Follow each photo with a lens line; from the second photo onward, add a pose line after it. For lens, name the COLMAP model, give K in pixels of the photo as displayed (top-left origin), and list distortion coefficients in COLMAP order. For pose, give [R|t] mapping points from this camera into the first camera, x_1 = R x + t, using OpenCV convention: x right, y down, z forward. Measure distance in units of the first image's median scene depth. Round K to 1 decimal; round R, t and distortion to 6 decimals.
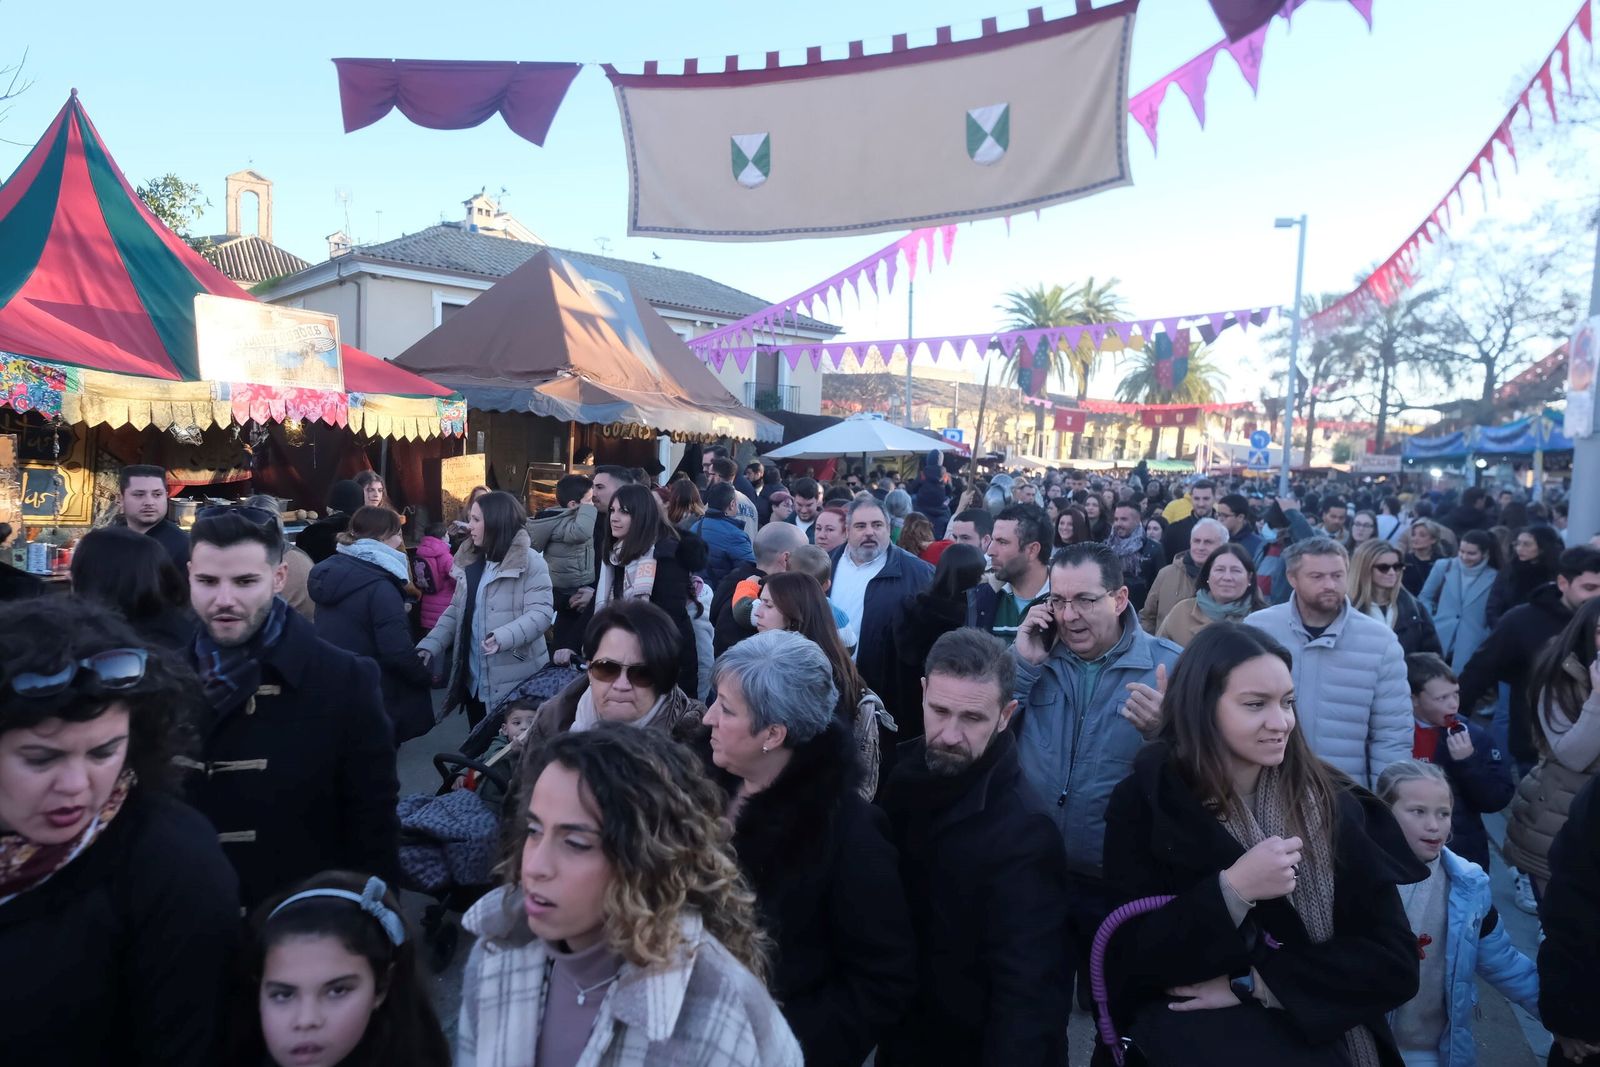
lens RADIAL K [[966.8, 0, 800.0], [0, 966.8, 533.5], [0, 0, 1]] dist [0.035608, -0.001216]
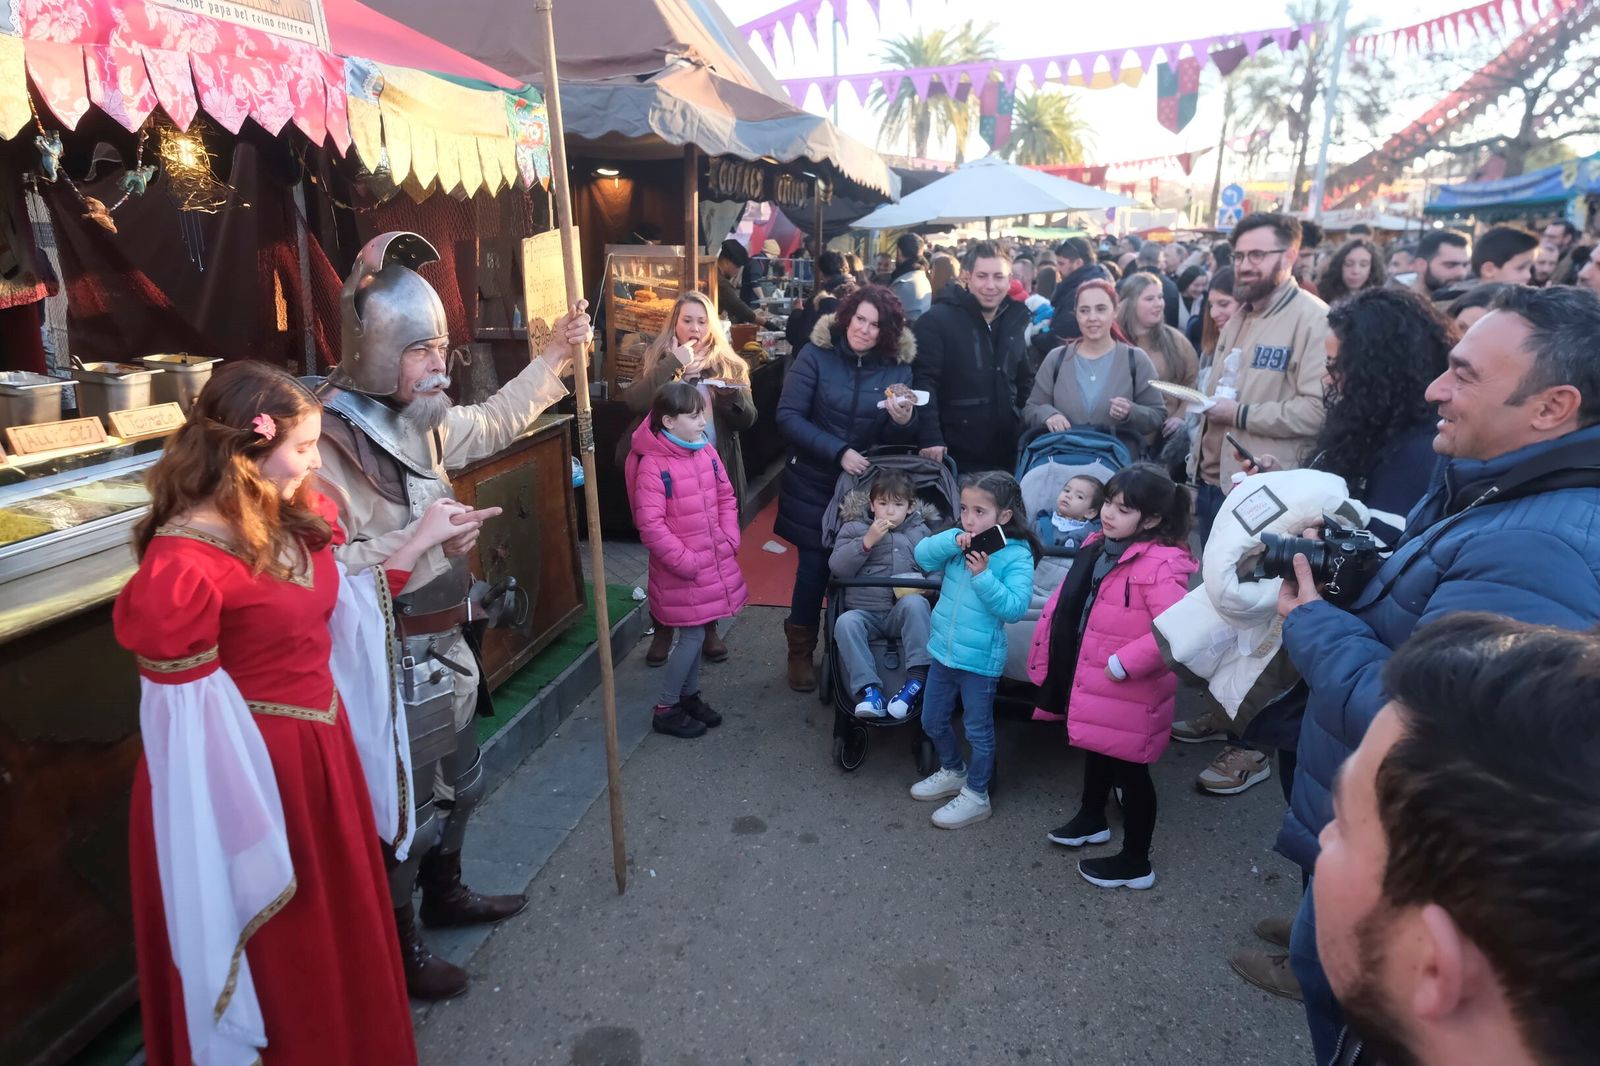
lens RADIAL K [[966.8, 0, 800.0], [0, 966.8, 533.0], [0, 0, 1]] dist [0.035608, -0.001216]
pose [[0.987046, -0.077246, 0.140618, -0.276043], [0.044950, 0.974506, 0.219812, -0.031266], [-0.154012, -0.210644, 0.965354, 0.441323]]
